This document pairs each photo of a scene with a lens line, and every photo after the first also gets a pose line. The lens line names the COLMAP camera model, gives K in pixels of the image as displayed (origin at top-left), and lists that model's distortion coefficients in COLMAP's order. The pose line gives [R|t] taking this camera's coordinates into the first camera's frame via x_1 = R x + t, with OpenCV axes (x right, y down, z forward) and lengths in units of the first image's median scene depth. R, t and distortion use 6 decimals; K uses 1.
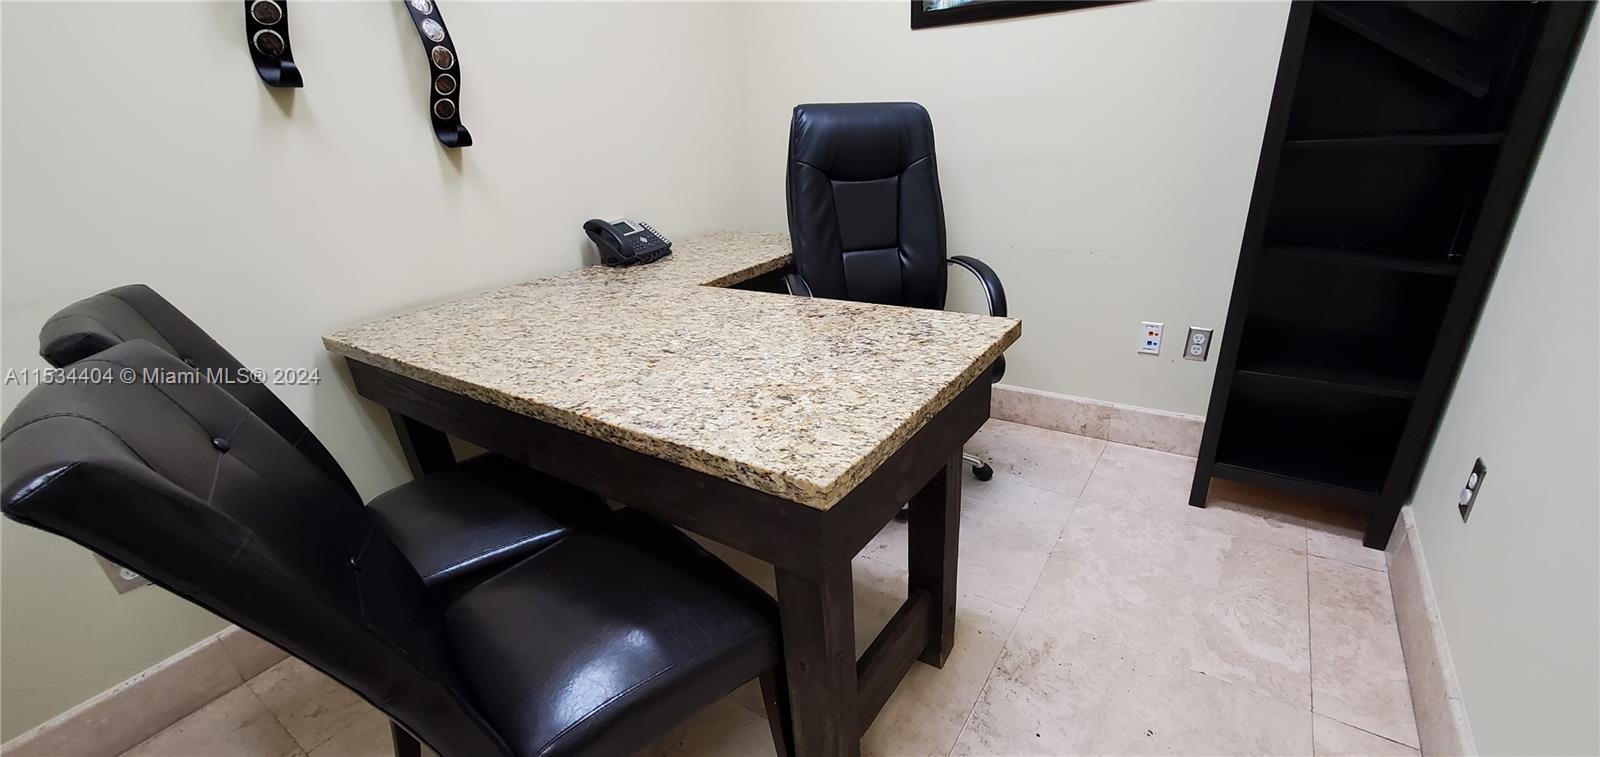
lens RADIAL K [[641.6, 0, 835.2], [0, 641.6, 391.8], [0, 0, 1]] dist [0.000524, 0.000004]
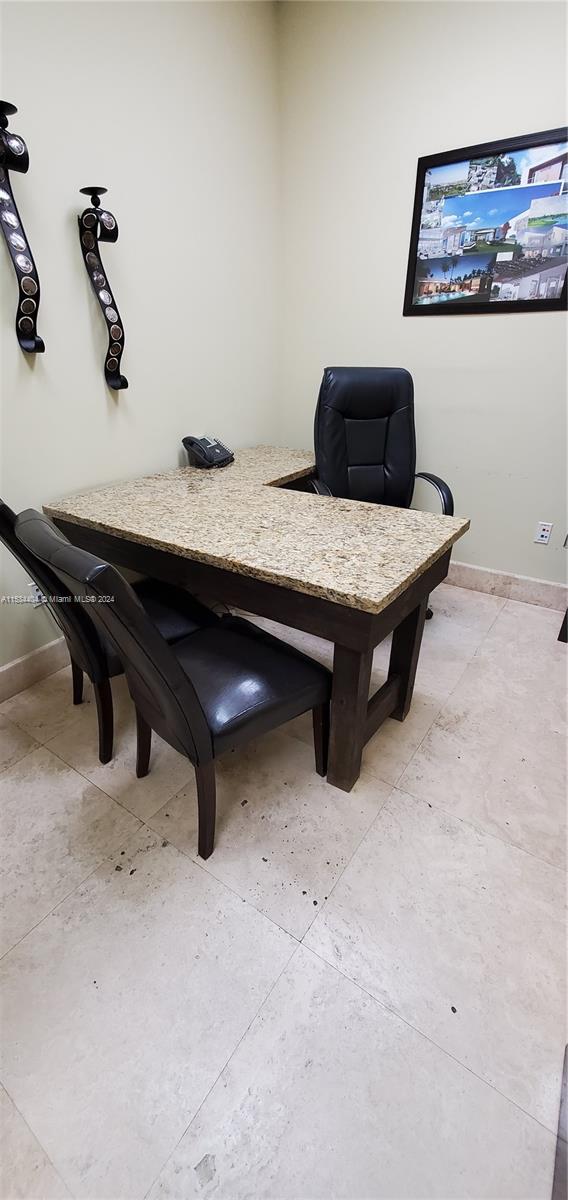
lens RADIAL K [[486.4, 0, 284.0], [0, 486.4, 600.0], [0, 0, 1]] dist [0.008637, 0.000003]
pose [[0.998341, 0.056149, -0.012749, -0.160655], [-0.054860, 0.994829, 0.085468, 0.015068], [0.017482, -0.084627, 0.996259, -0.287771]]
